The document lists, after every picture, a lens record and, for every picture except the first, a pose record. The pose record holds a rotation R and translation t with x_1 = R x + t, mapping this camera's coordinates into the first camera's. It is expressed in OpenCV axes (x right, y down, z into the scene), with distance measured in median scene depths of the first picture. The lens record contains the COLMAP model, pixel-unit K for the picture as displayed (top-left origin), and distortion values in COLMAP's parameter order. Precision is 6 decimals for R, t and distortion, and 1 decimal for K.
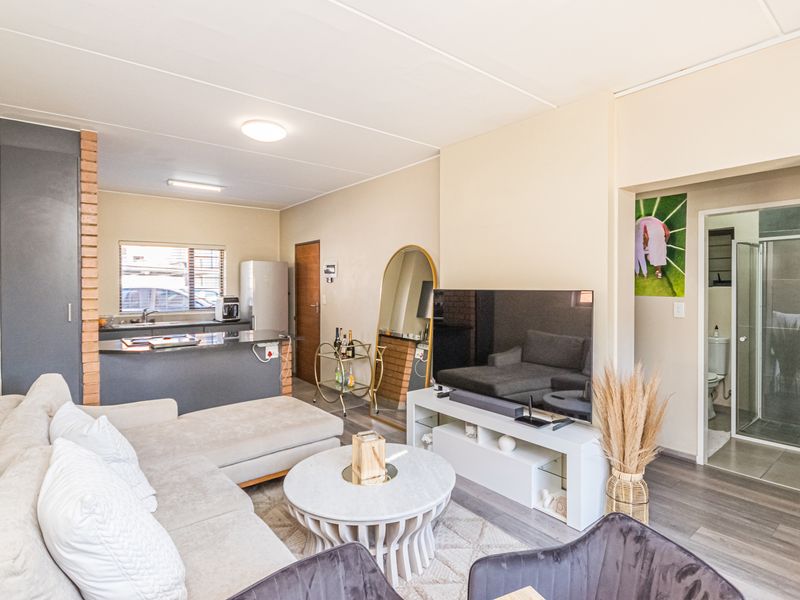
lens RADIAL K [[424.9, 0, 413.8], [0, 424.9, 282.0], [0, 0, 1]] dist [-0.001912, -0.000242]
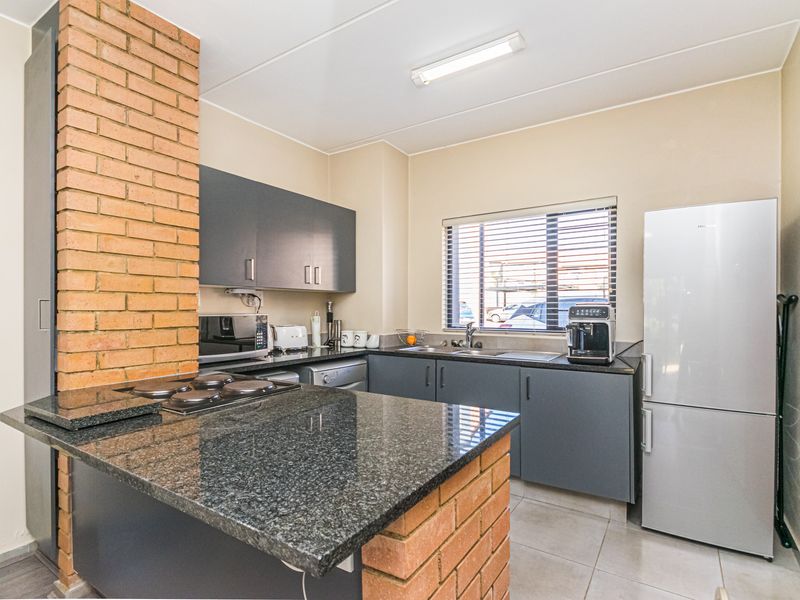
lens RADIAL K [[418.6, 0, 389.1], [0, 418.6, 307.4], [0, 0, 1]] dist [-0.000209, -0.000280]
pose [[0.280248, 0.002857, -0.959923, -0.098871], [0.007117, 0.999962, 0.005054, 0.040895], [0.959901, -0.008248, 0.280217, 0.828752]]
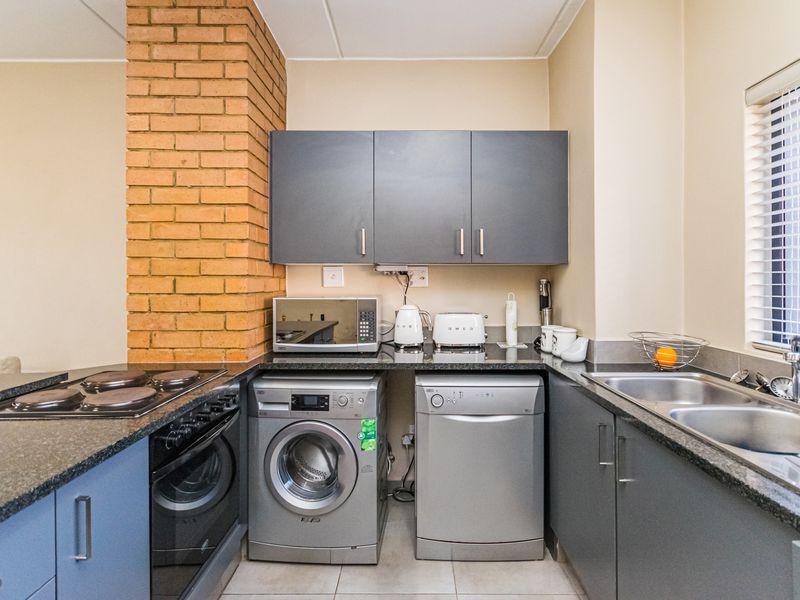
lens RADIAL K [[397.2, 0, 405.7], [0, 397.2, 281.9], [0, 0, 1]] dist [0.003405, 0.000337]
pose [[-0.633113, 0.001808, -0.774057, -0.379799], [0.010156, 0.999931, -0.005972, 0.037566], [0.773993, -0.011642, -0.633088, 1.110949]]
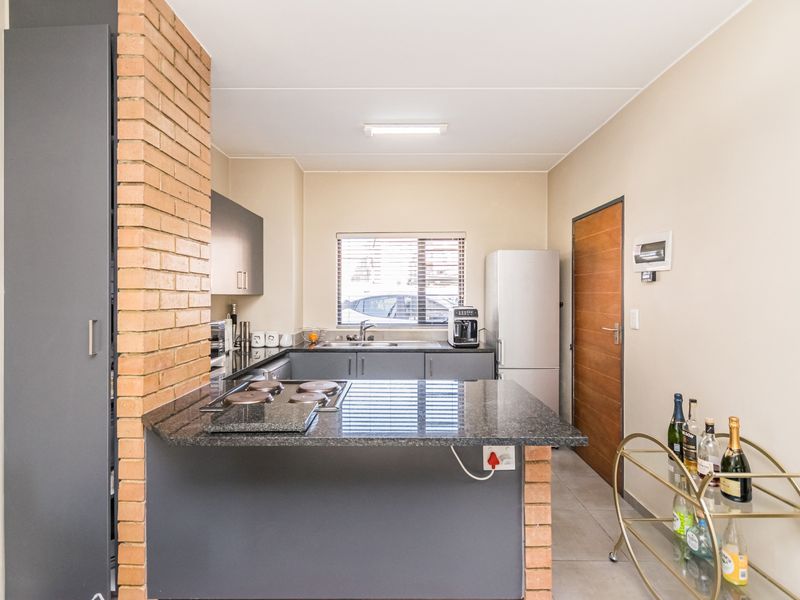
lens RADIAL K [[412.7, 0, 396.7], [0, 412.7, 297.2], [0, 0, 1]] dist [-0.000015, 0.000037]
pose [[0.771340, 0.007129, -0.636384, -0.139748], [0.002338, 0.999899, 0.014035, 0.011702], [0.636420, -0.012313, 0.771245, 0.546460]]
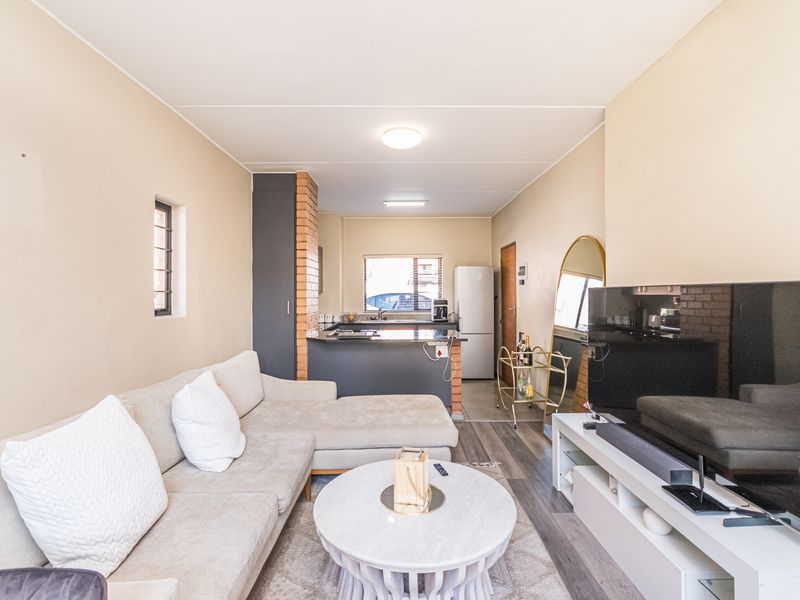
lens RADIAL K [[397.2, 0, 405.7], [0, 397.2, 281.9], [0, 0, 1]] dist [0.003405, 0.000337]
pose [[0.784877, -0.020395, -0.619316, 0.169592], [0.008650, 0.999721, -0.021960, 0.013472], [0.619592, 0.011879, 0.784834, 0.153611]]
